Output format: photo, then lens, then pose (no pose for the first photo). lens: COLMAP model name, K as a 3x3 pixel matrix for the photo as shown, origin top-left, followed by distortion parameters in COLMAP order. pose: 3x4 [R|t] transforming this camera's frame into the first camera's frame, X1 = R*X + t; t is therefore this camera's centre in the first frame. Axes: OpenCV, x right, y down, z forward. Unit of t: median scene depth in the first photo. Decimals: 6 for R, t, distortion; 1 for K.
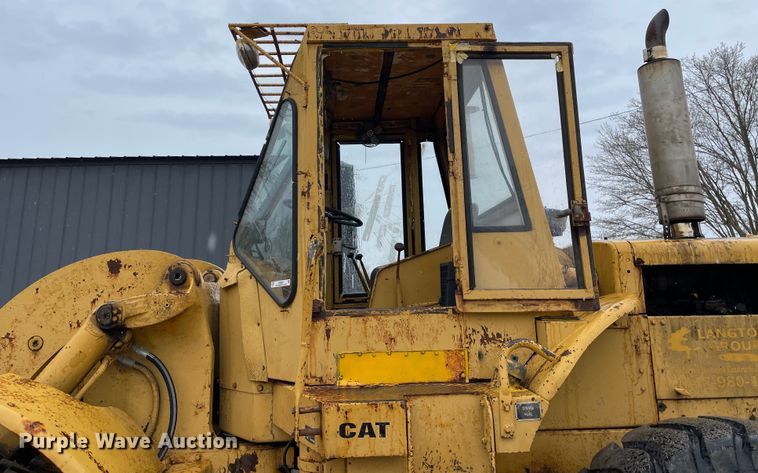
lens RADIAL K [[544.2, 0, 332.1], [0, 544.2, 237.1], [0, 0, 1]] dist [-0.000343, 0.001116]
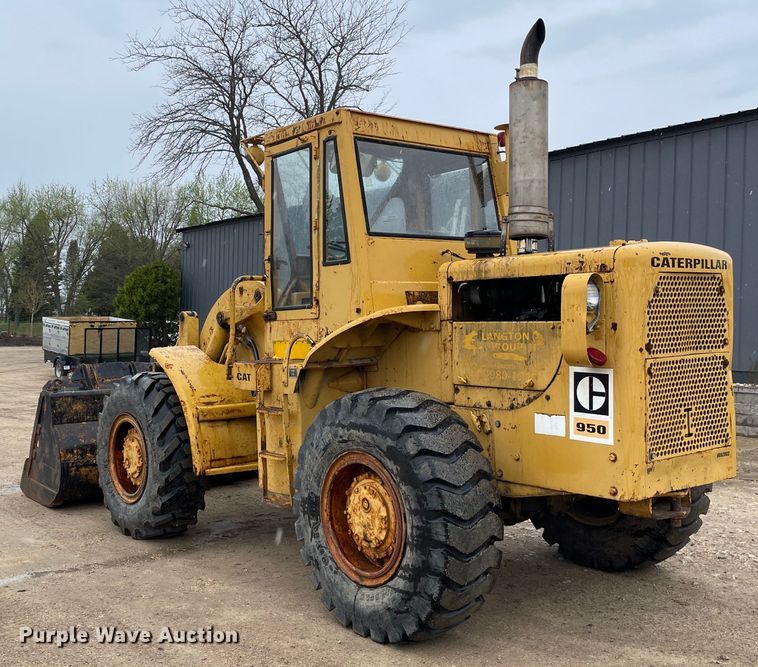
lens RADIAL K [[824.3, 0, 379.0], [0, 824.3, 316.1], [0, 0, 1]] dist [-0.010279, -0.006508]
pose [[0.620023, 0.007829, -0.784544, 2.000984], [0.124770, 0.986241, 0.108447, -0.099738], [0.774599, -0.165127, 0.610516, -0.317490]]
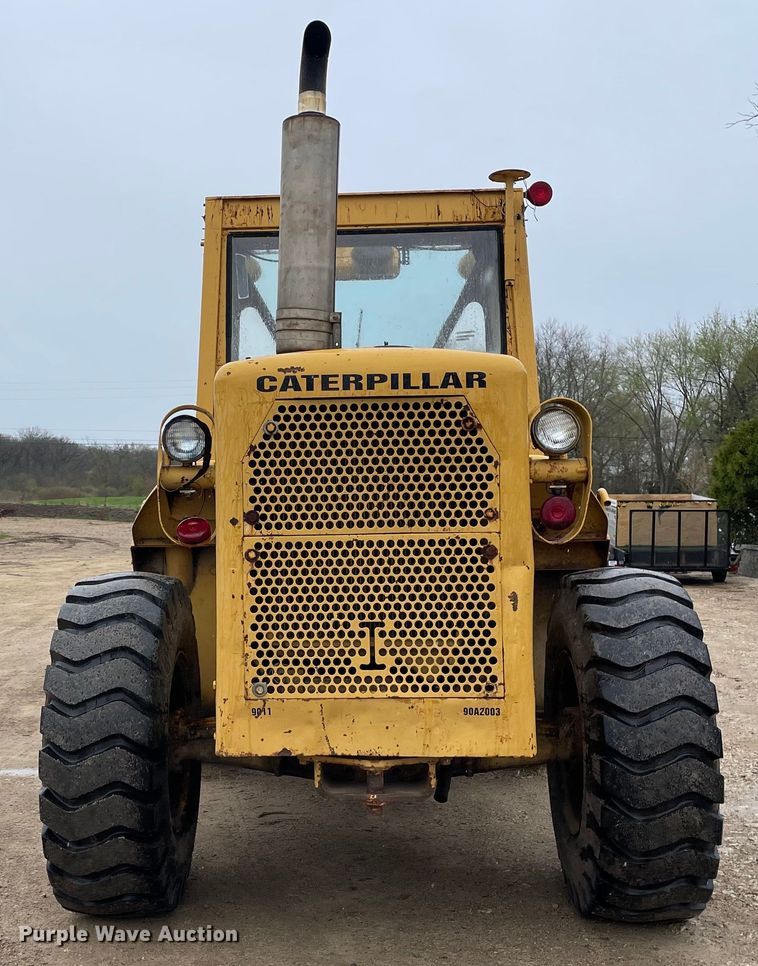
lens RADIAL K [[1213.6, 0, 379.0], [0, 1213.6, 483.0], [0, 0, 1]] dist [0.040503, -0.005407]
pose [[-0.024688, -0.002760, -0.999691, 2.508968], [0.163570, 0.986508, -0.006763, 0.158176], [0.986223, -0.163687, -0.023904, 1.071272]]
